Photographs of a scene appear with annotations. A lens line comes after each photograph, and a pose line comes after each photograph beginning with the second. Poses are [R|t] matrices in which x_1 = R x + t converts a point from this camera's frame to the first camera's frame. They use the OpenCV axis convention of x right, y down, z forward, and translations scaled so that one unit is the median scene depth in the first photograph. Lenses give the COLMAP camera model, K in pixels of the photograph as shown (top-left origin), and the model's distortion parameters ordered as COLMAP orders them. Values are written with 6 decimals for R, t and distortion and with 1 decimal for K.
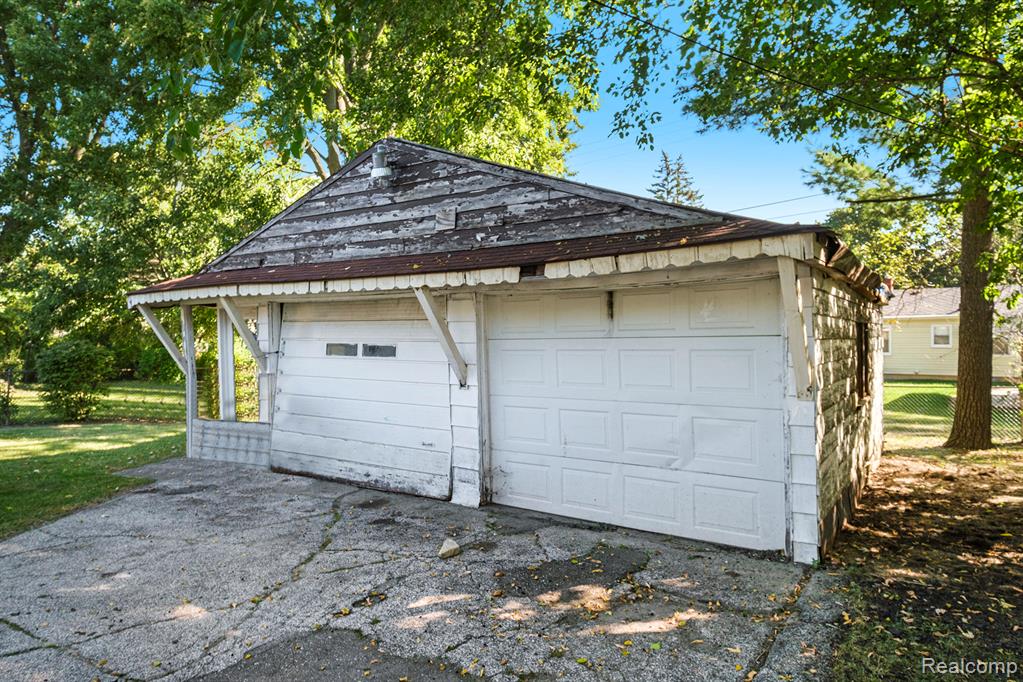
lens RADIAL K [[640.9, 0, 511.5], [0, 640.9, 341.0], [0, 0, 1]] dist [-0.001356, -0.000948]
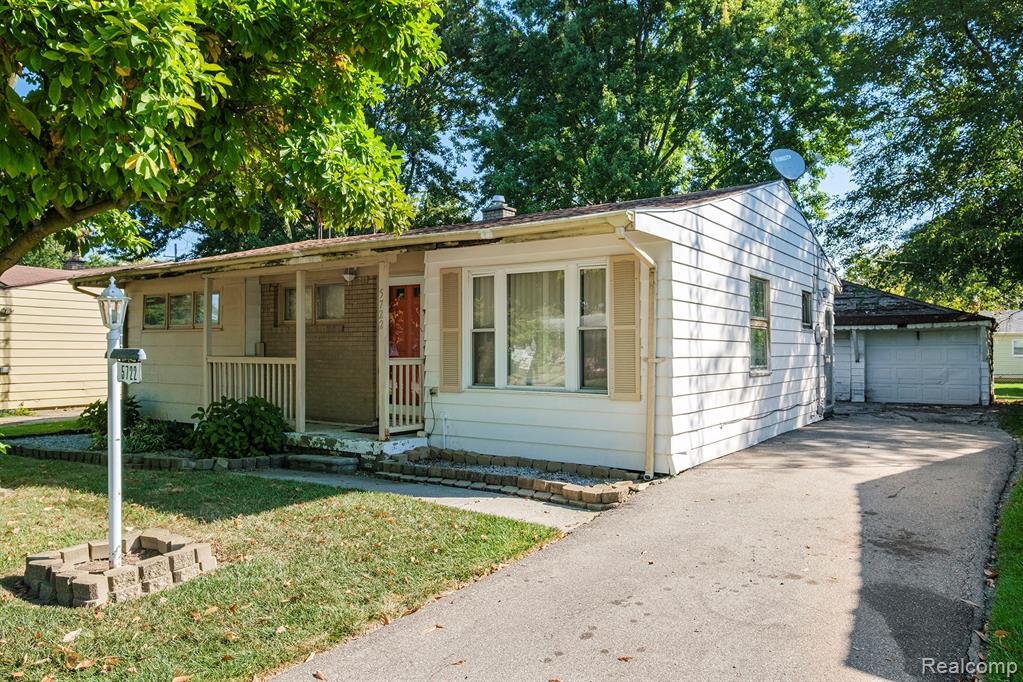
lens RADIAL K [[721.3, 0, 511.5], [0, 721.3, 341.0], [0, 0, 1]] dist [0.000834, 0.000543]
pose [[0.999990, 0.003513, 0.002943, -1.923851], [-0.003467, 0.999875, -0.015434, 0.035997], [-0.002997, 0.015423, 0.999877, -2.661296]]
